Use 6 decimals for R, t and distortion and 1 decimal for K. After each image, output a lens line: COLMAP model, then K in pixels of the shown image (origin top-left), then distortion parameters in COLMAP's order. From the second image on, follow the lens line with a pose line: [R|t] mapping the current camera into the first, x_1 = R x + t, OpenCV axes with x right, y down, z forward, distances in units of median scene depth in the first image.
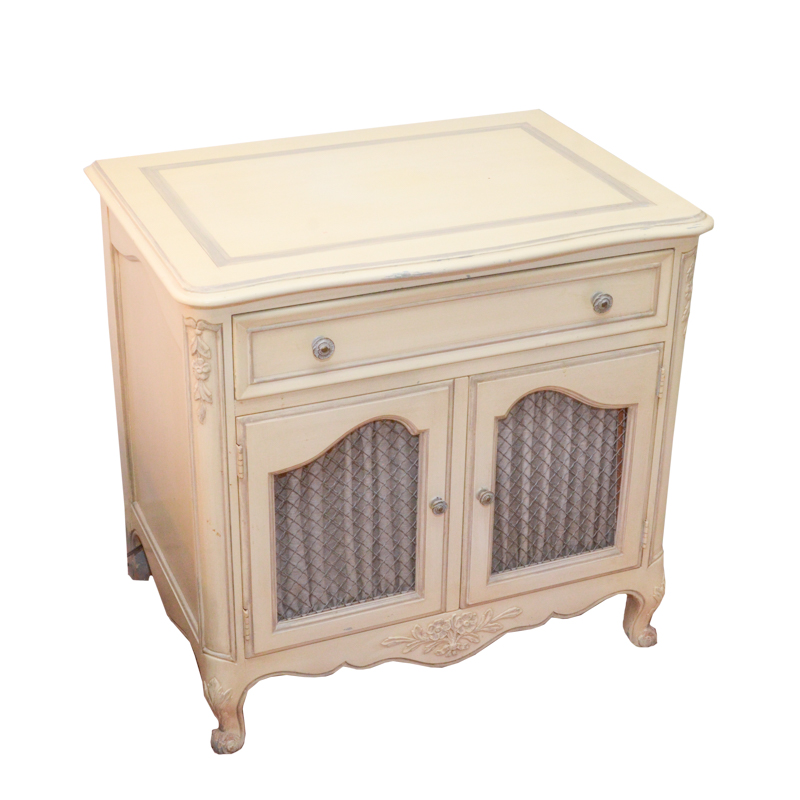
lens RADIAL K [[1527.2, 0, 399.0], [0, 1527.2, 407.9], [0, 0, 1]] dist [-0.058237, 0.000000]
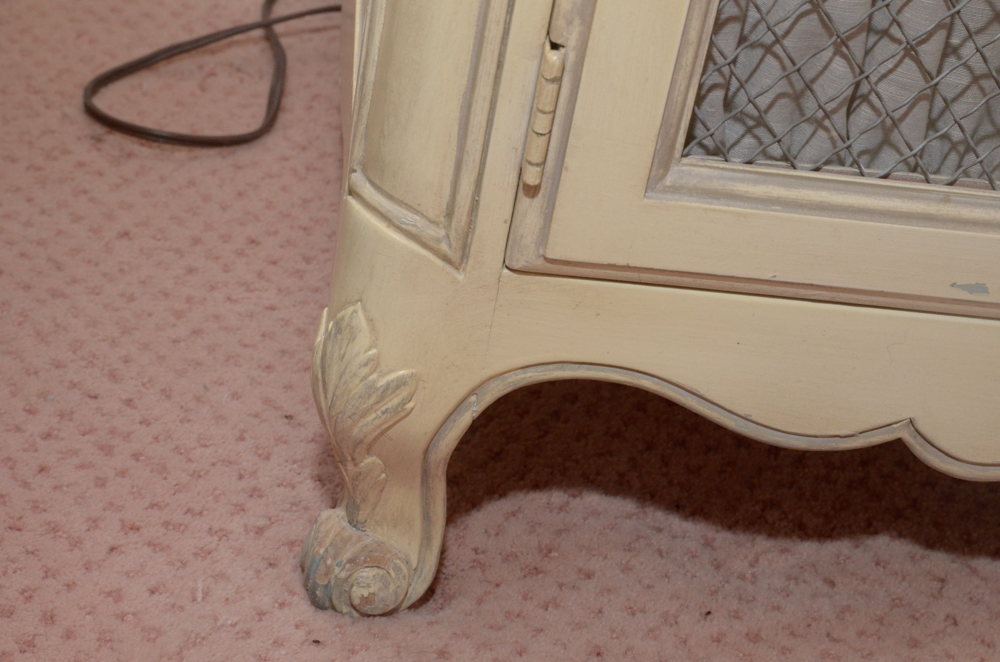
lens RADIAL K [[2168.2, 0, 493.4], [0, 2168.2, 336.4], [0, 0, 1]] dist [0.022341, 0.000000]
pose [[0.928842, 0.311003, -0.201320, -0.032617], [-0.282357, 0.946077, 0.158789, 0.123192], [0.239848, -0.090646, 0.966569, 0.682799]]
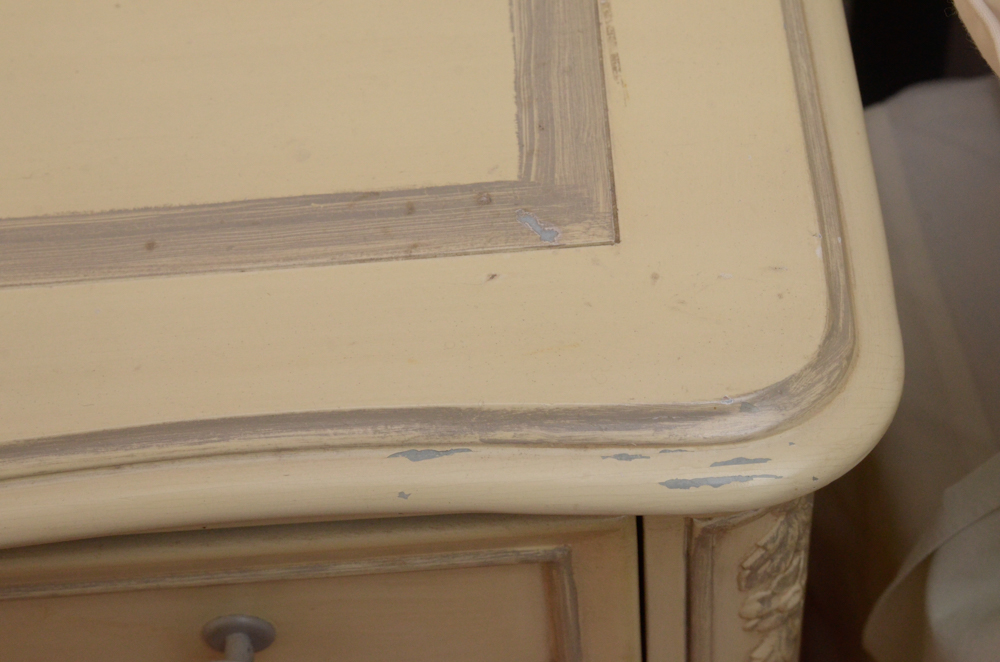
lens RADIAL K [[2168.2, 0, 500.1], [0, 2168.2, 330.9], [0, 0, 1]] dist [0.022341, 0.000000]
pose [[0.932418, 0.234856, -0.274662, 0.232464], [-0.090485, 0.887548, 0.451742, -0.243287], [0.349870, -0.396359, 0.848817, 0.768084]]
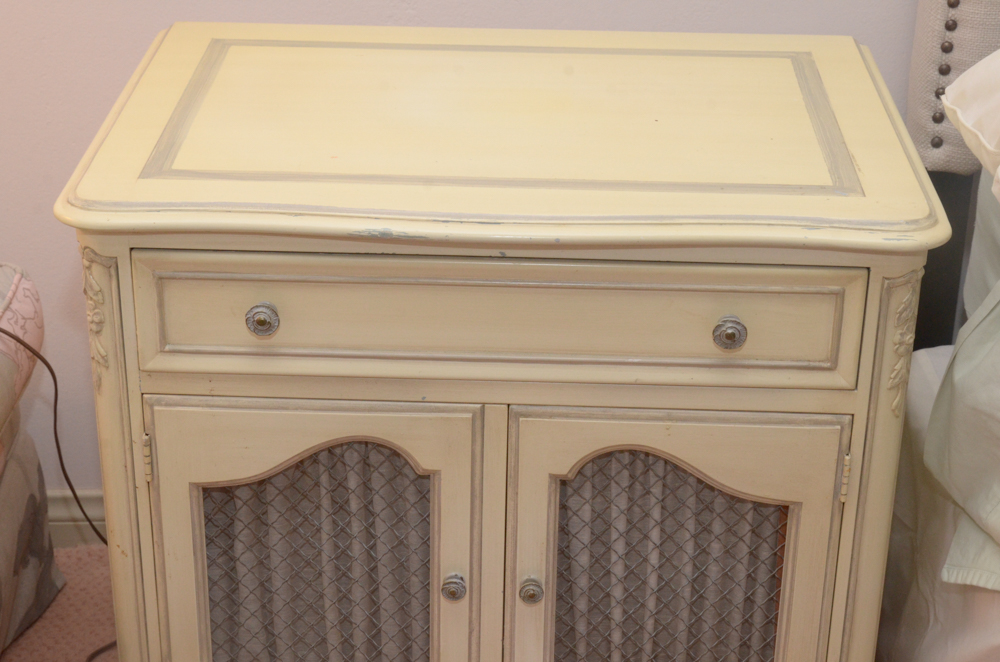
lens RADIAL K [[1905.1, 0, 497.5], [0, 1905.1, 324.5], [0, 0, 1]] dist [0.005935, 0.000000]
pose [[0.910880, 0.180545, -0.371080, 0.332862], [-0.194552, 0.980892, -0.000319, -0.052354], [0.363932, 0.072485, 0.928601, 0.224102]]
